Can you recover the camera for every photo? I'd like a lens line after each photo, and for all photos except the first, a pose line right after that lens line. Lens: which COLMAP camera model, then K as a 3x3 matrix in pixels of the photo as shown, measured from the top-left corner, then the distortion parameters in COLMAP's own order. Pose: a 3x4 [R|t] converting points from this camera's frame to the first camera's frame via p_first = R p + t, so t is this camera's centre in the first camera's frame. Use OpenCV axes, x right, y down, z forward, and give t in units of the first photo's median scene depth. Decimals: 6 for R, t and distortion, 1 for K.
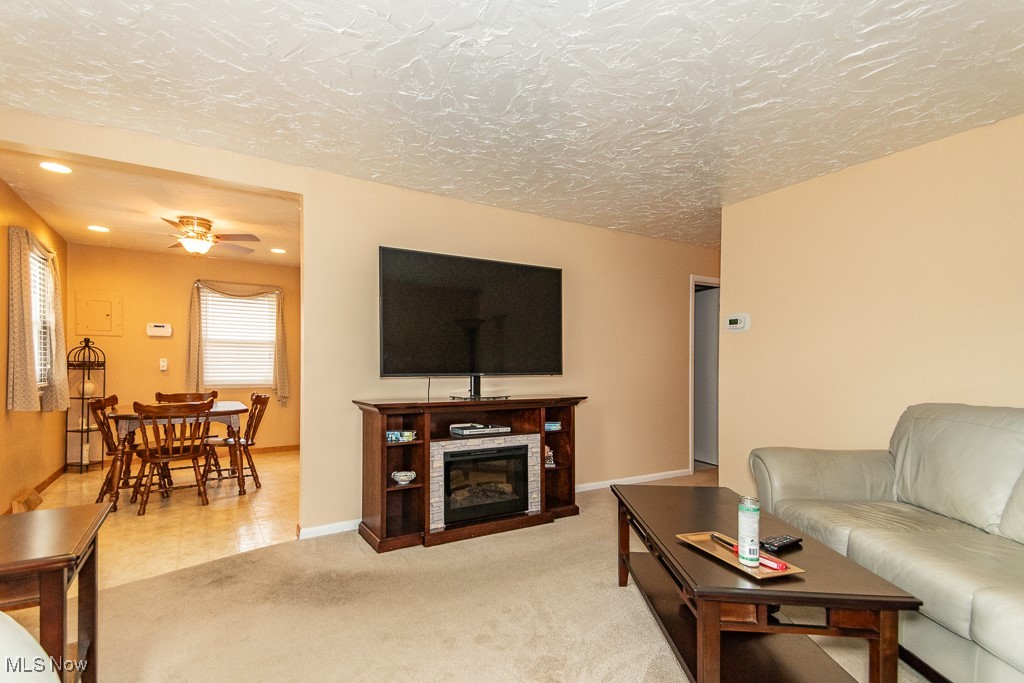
lens RADIAL K [[468.7, 0, 511.6], [0, 468.7, 370.2], [0, 0, 1]] dist [0.042648, 0.000016]
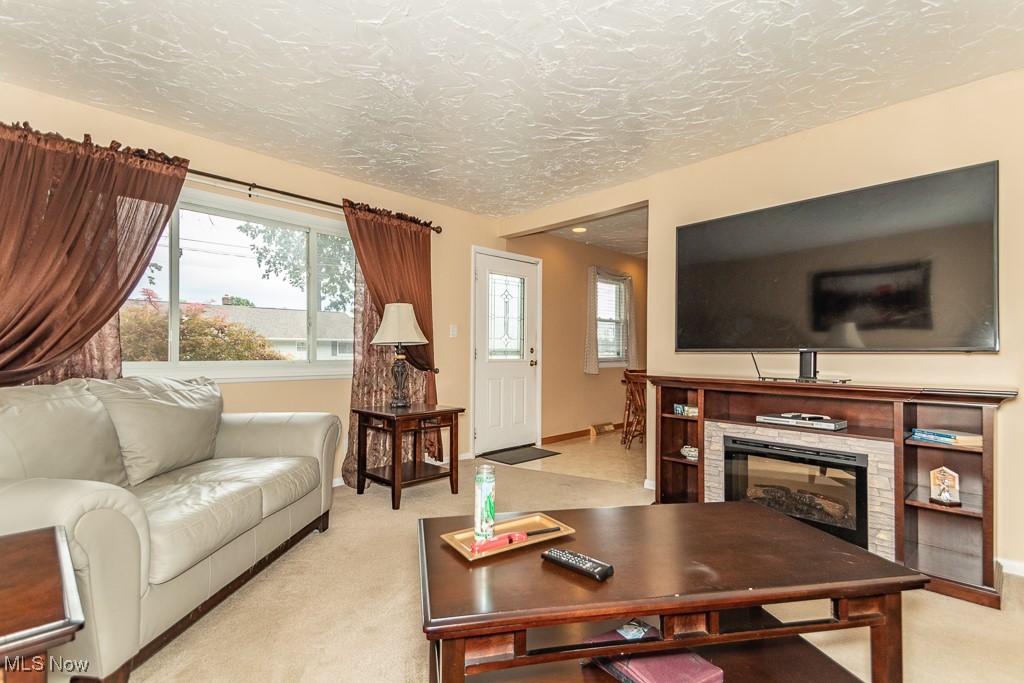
lens RADIAL K [[467.8, 0, 515.1], [0, 467.8, 345.9], [0, 0, 1]] dist [0.041766, -0.000049]
pose [[0.270645, -0.008438, -0.962642, 0.616379], [-0.002396, 0.999953, -0.009438, 0.012682], [0.962676, 0.004861, 0.270612, 0.367577]]
